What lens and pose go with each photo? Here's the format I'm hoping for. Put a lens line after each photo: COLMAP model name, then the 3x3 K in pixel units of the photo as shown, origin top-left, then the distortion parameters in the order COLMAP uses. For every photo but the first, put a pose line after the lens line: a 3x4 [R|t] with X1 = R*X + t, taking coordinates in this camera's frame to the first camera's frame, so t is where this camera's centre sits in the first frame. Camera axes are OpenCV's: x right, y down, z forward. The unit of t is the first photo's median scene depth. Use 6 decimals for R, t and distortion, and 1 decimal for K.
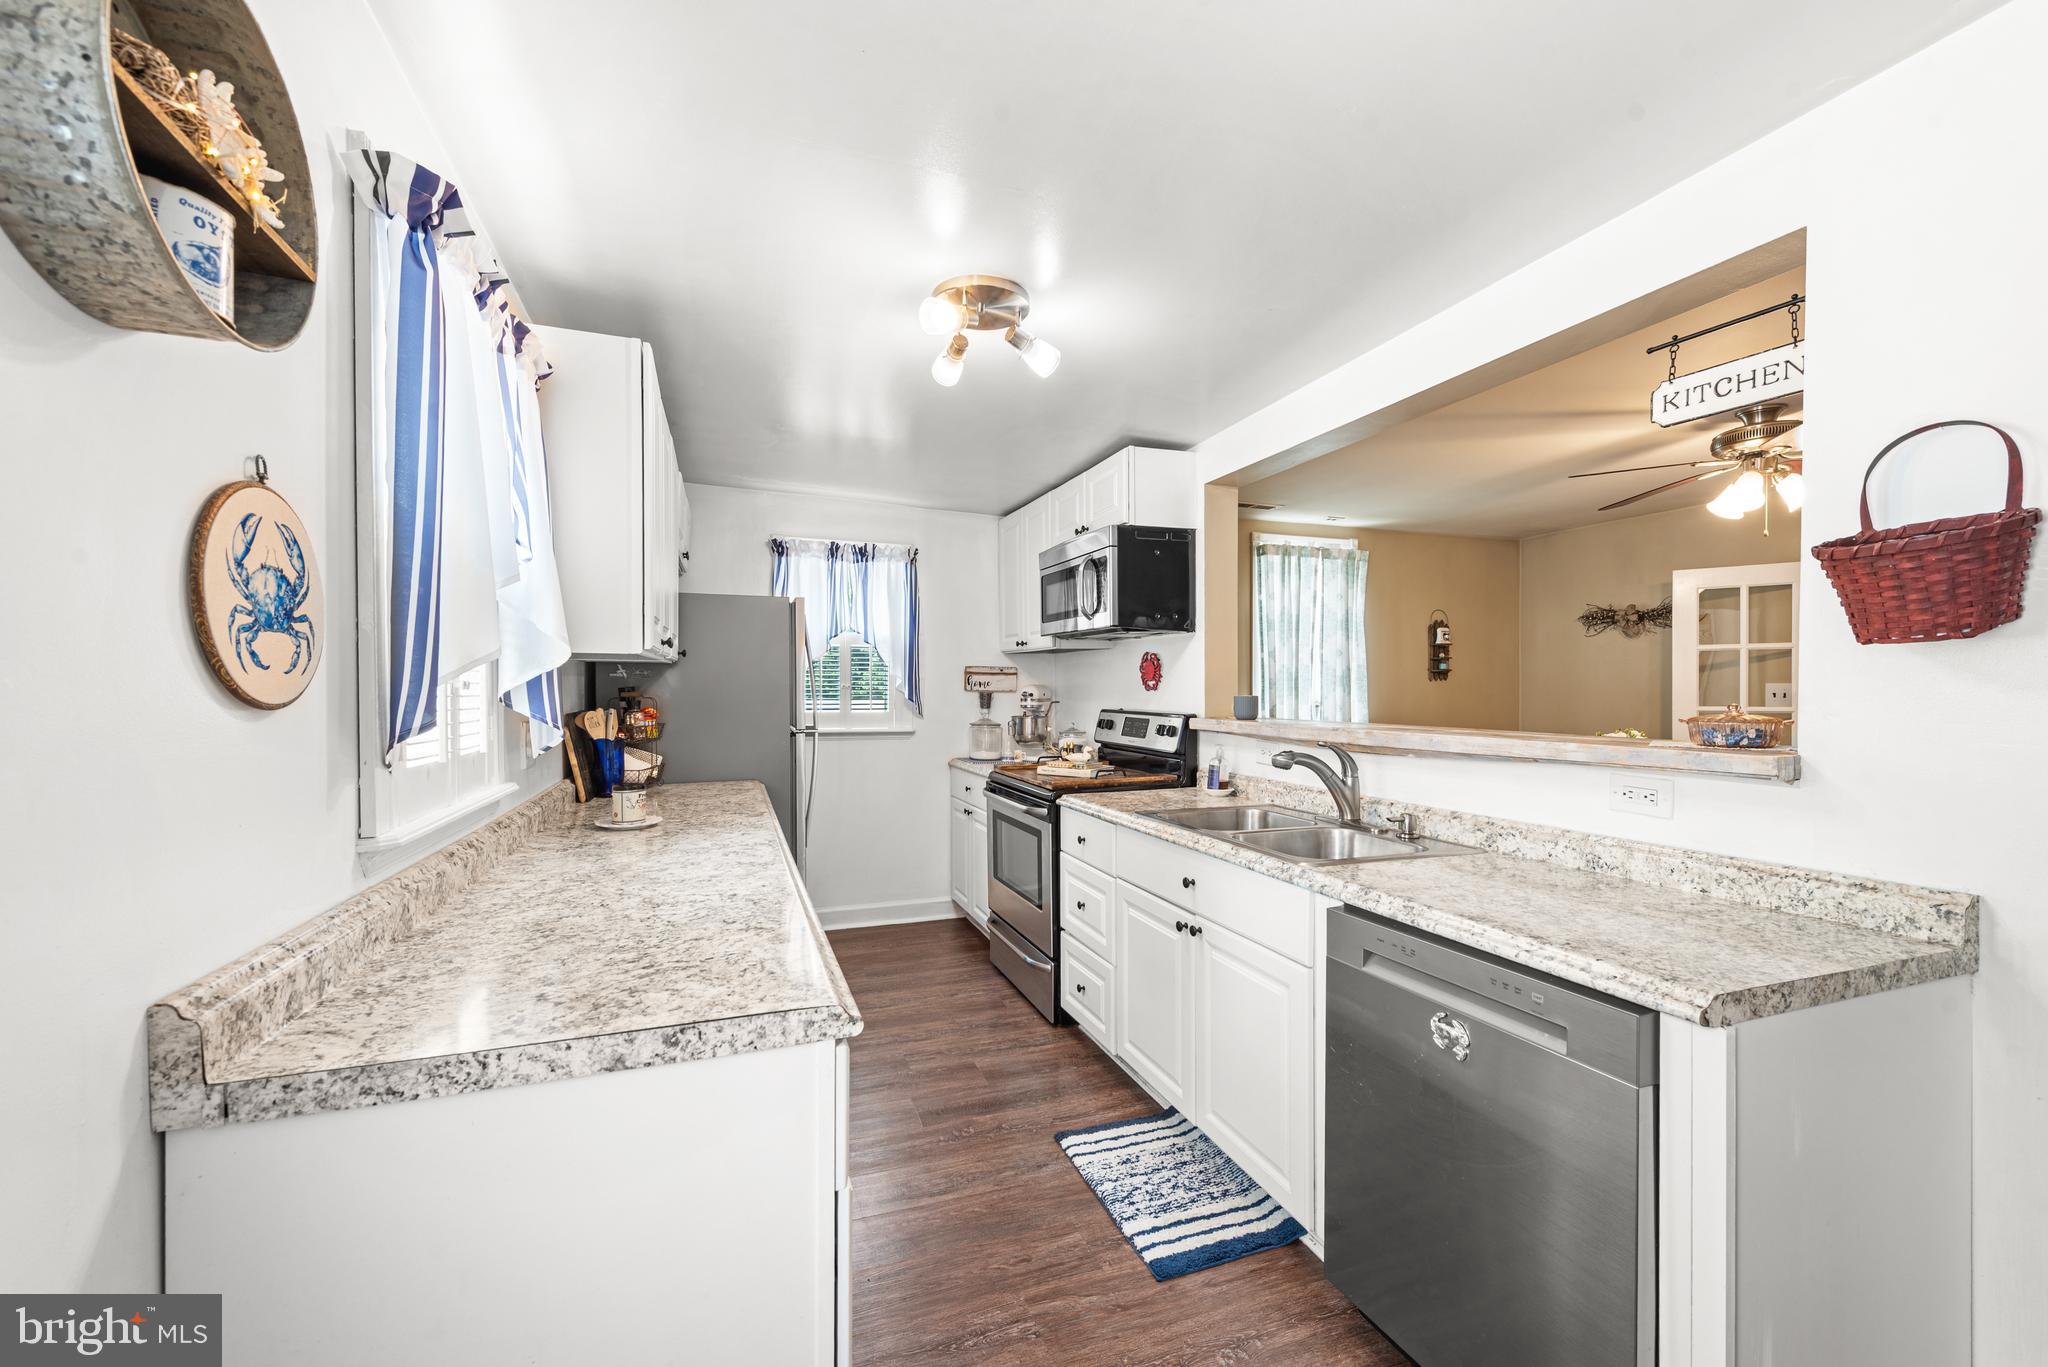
lens RADIAL K [[800.9, 0, 1018.6], [0, 800.9, 687.3], [0, 0, 1]] dist [0.014275, -0.004506]
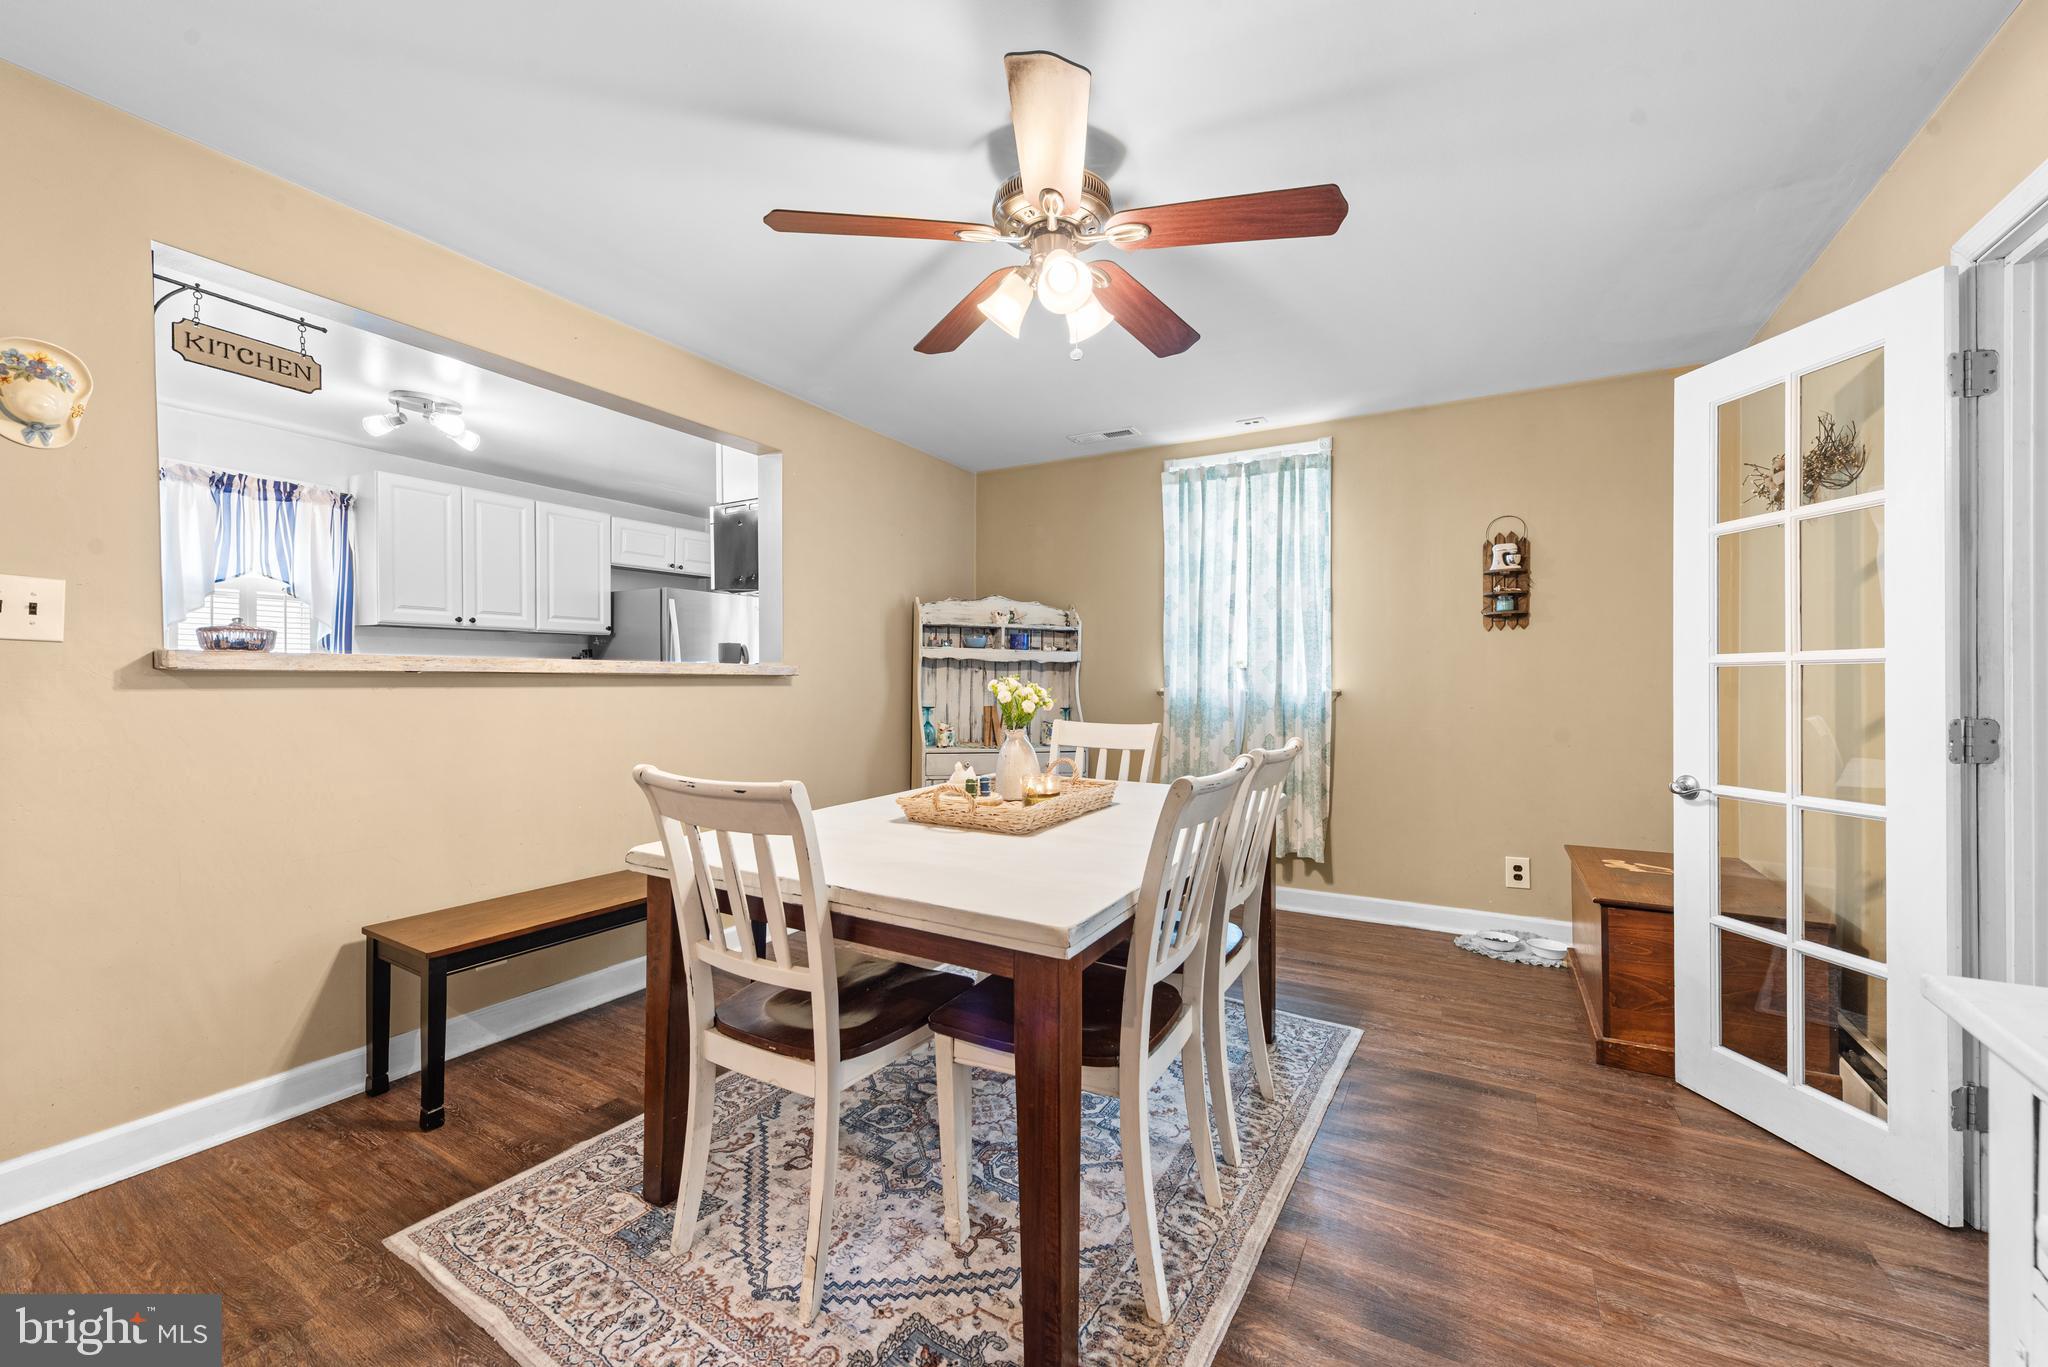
lens RADIAL K [[800.9, 0, 1024.4], [0, 800.9, 678.3], [0, 0, 1]] dist [0.014275, -0.004506]
pose [[0.641420, 0.000590, -0.767190, 0.828423], [-0.003489, 0.999992, -0.002148, 0.035530], [0.767182, 0.004054, 0.641417, 0.340331]]
